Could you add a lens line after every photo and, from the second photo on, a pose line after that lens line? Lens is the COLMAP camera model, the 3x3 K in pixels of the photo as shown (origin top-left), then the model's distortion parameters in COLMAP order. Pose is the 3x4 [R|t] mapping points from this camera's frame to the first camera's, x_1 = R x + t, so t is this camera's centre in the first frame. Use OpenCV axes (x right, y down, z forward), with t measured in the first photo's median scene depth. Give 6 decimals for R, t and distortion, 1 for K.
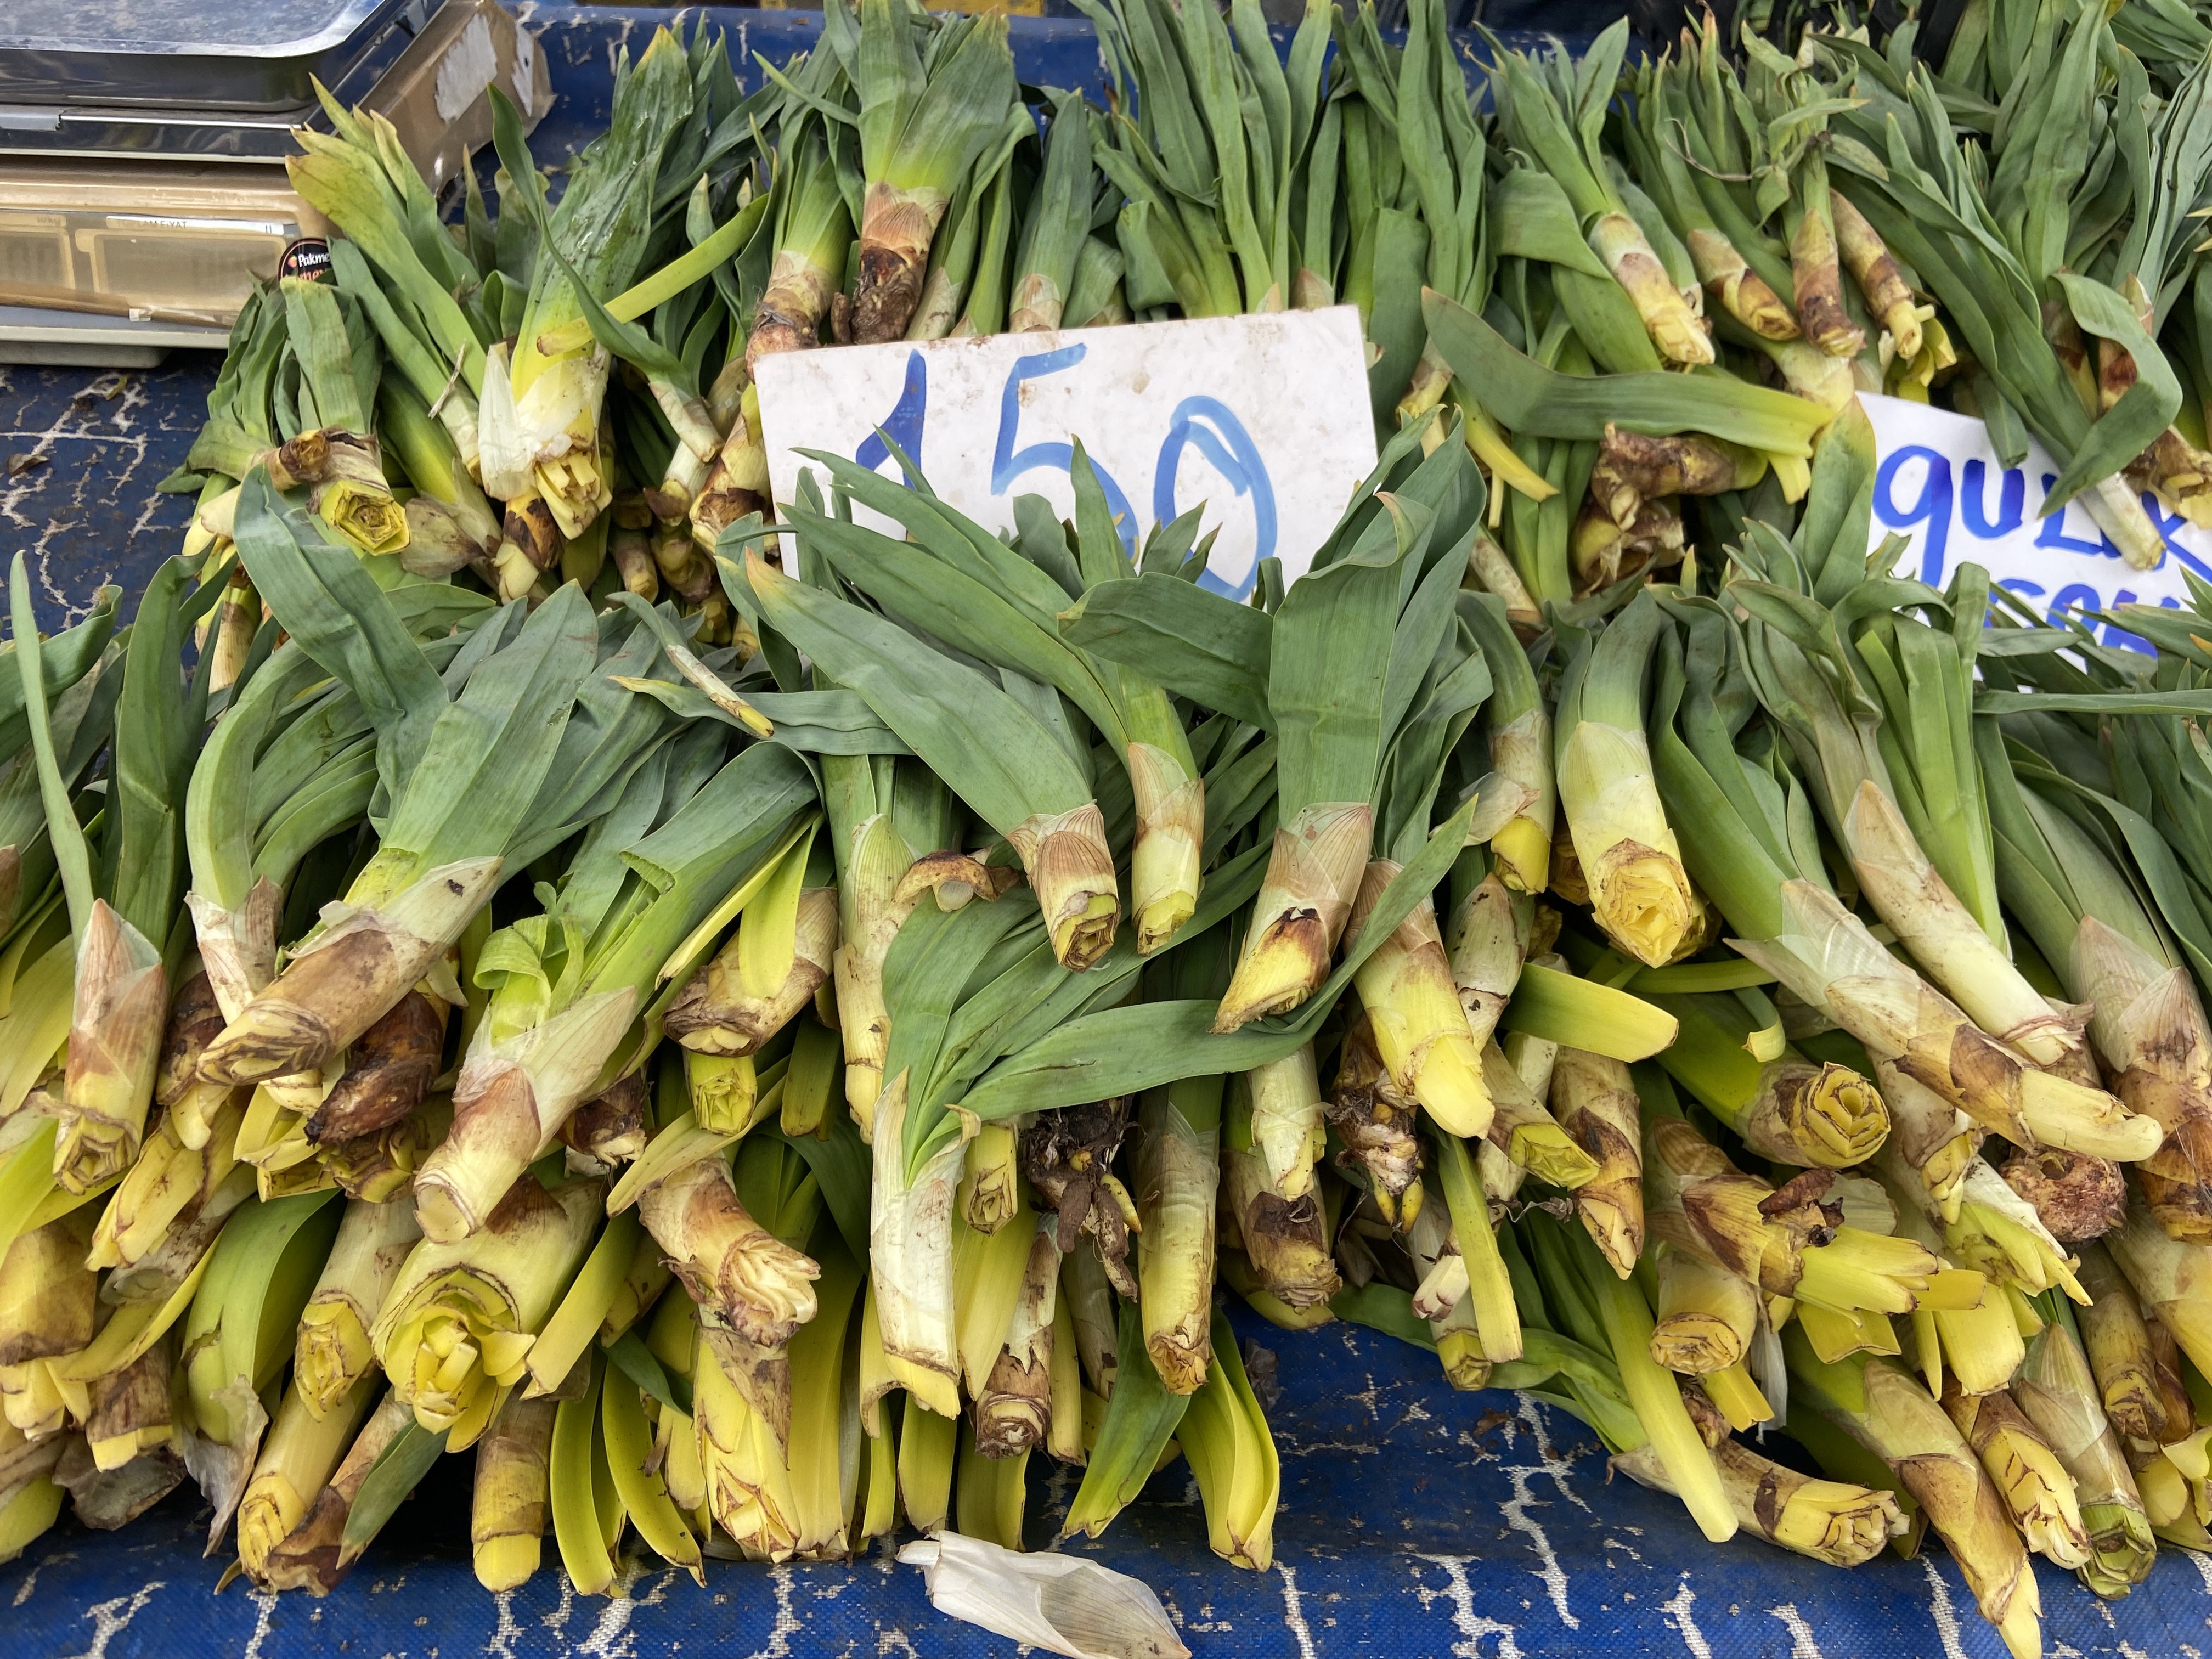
lens RADIAL K [[1694.1, 0, 1094.8], [0, 1694.1, 819.4], [0, 0, 1]] dist [0.128833, -0.173367]
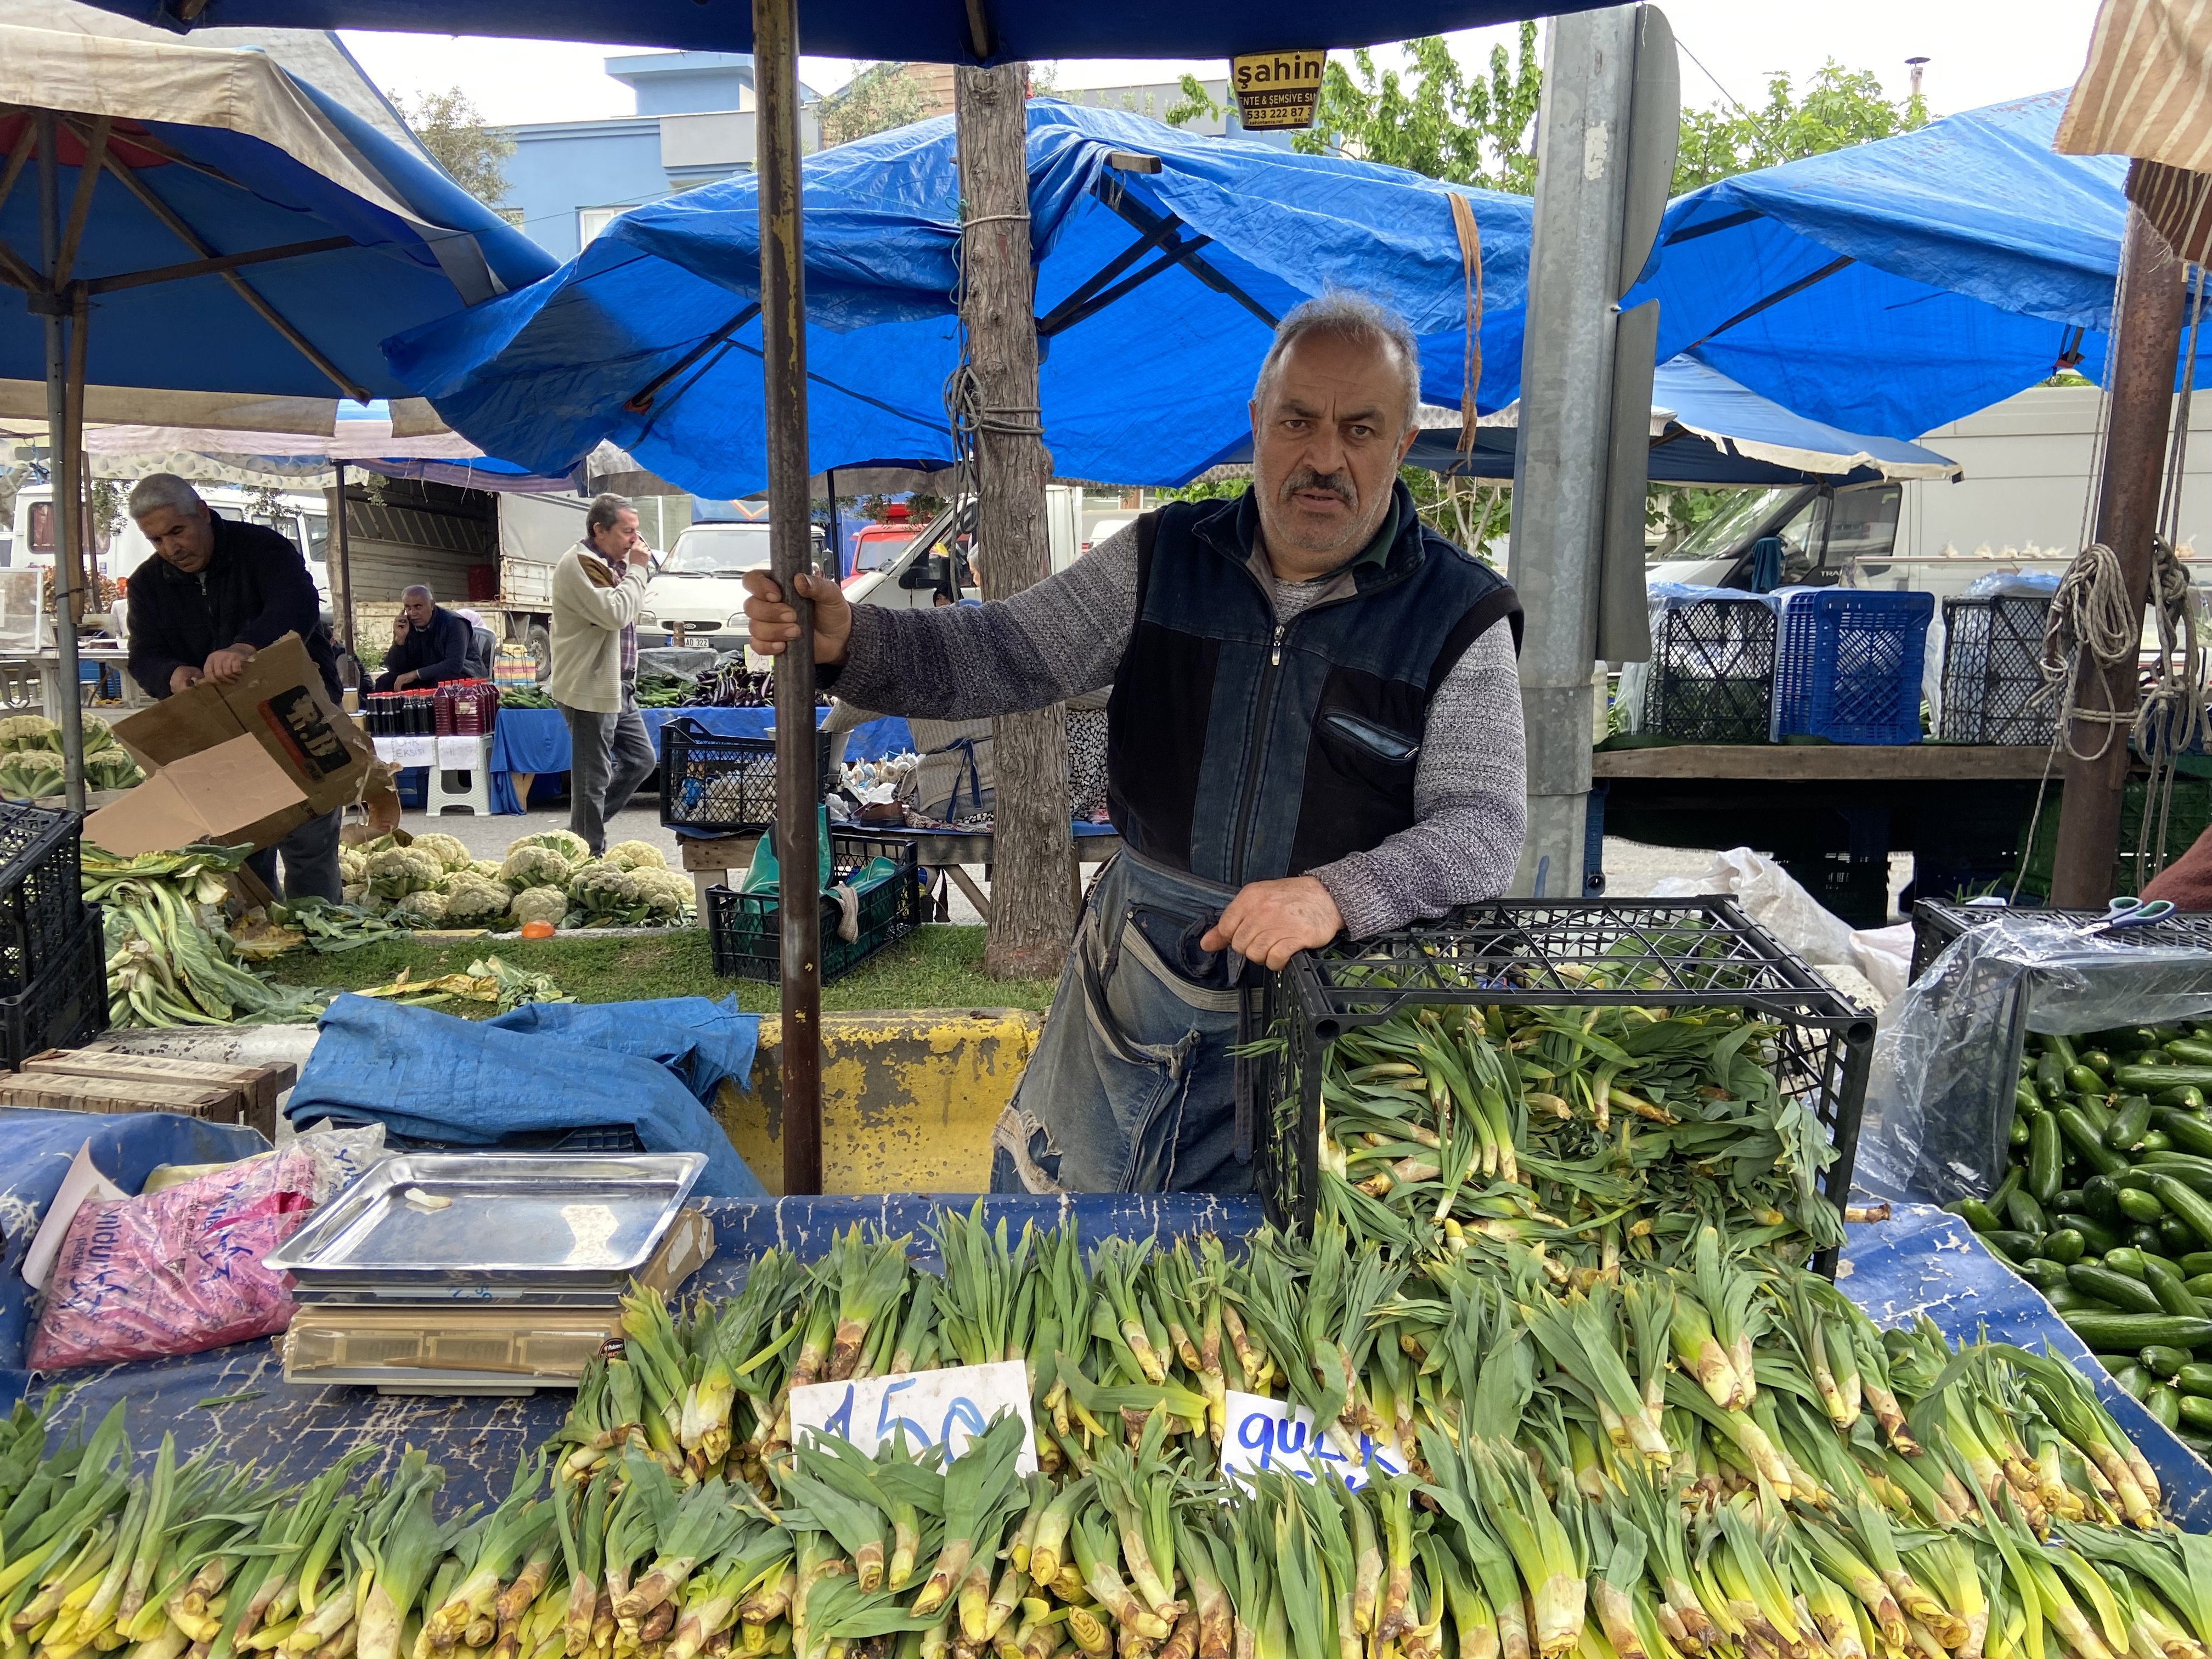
lens RADIAL K [[1694.1, 0, 1094.8], [0, 1694.1, 819.4], [0, 0, 1]] dist [0.128833, -0.173367]
pose [[0.998858, -0.032396, -0.035116, 0.386321], [0.009627, 0.856397, -0.516228, 0.349198], [0.046798, 0.515300, 0.855731, -1.679123]]
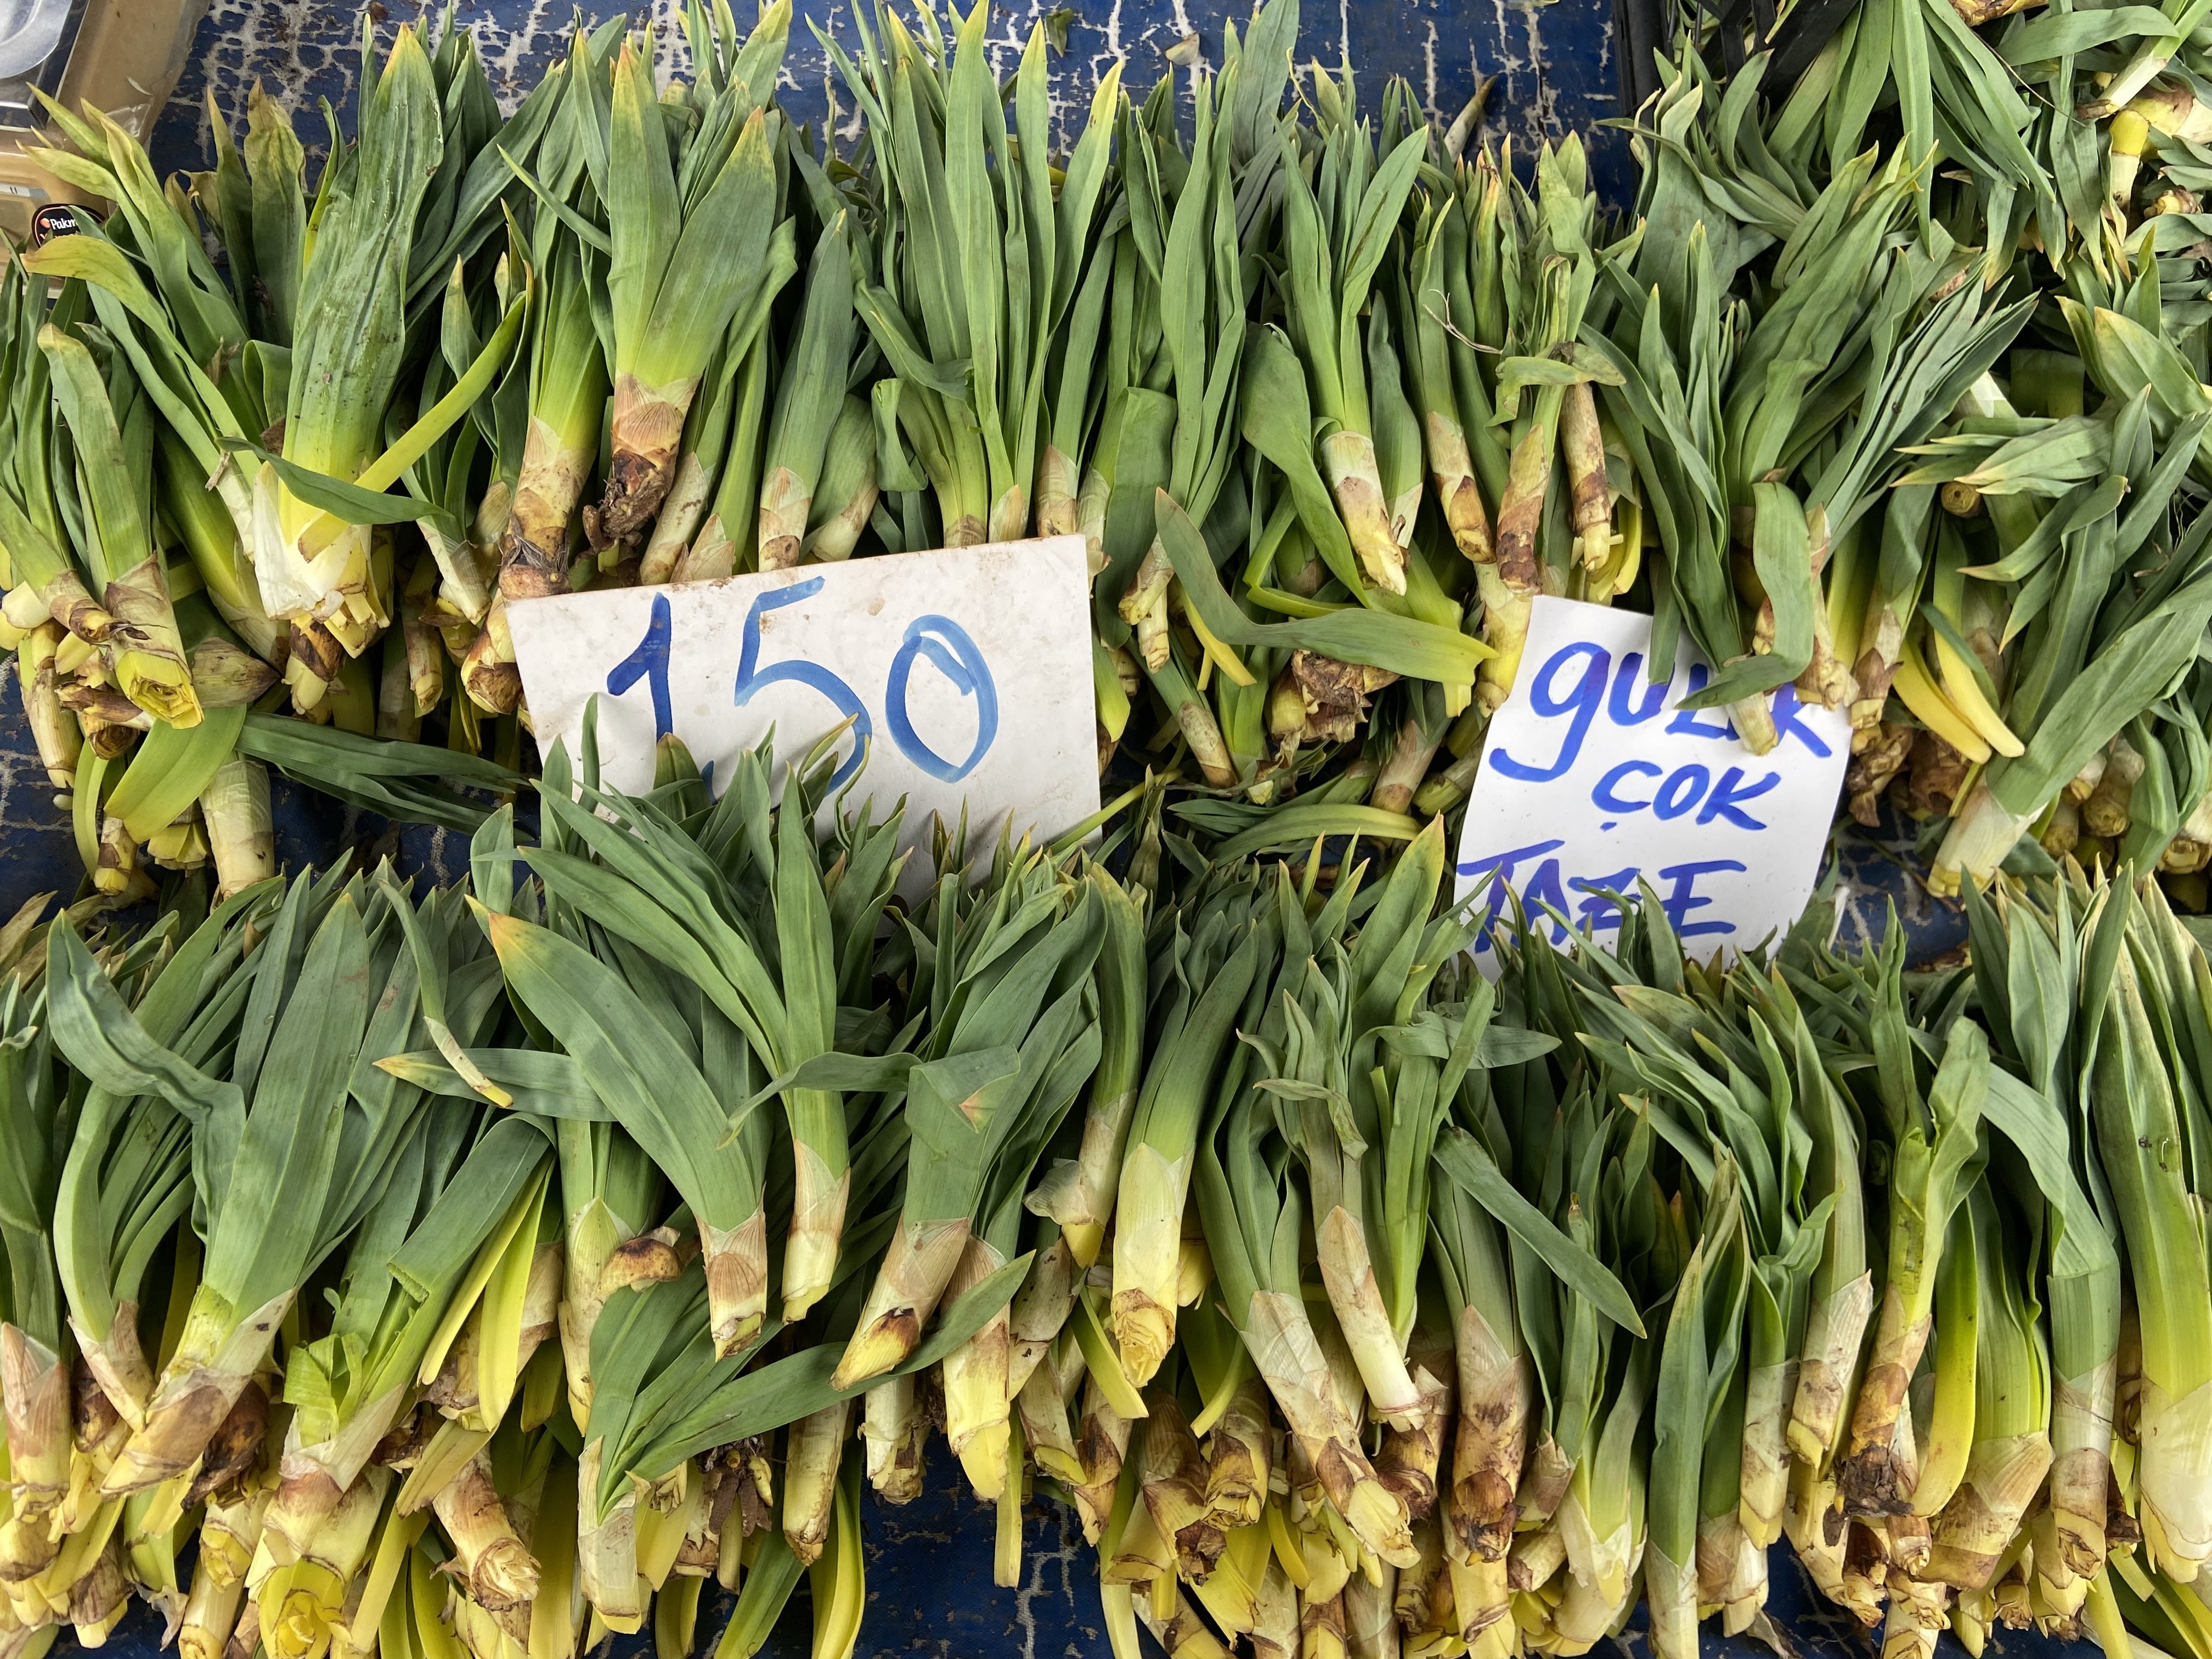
lens RADIAL K [[1680.8, 0, 1106.0], [0, 1680.8, 829.5], [0, 0, 1]] dist [0.126330, -0.164985]
pose [[0.995625, 0.073197, 0.058076, 0.120759], [-0.091808, 0.881910, 0.462392, -0.640539], [-0.017372, -0.465701, 0.884771, -0.026470]]
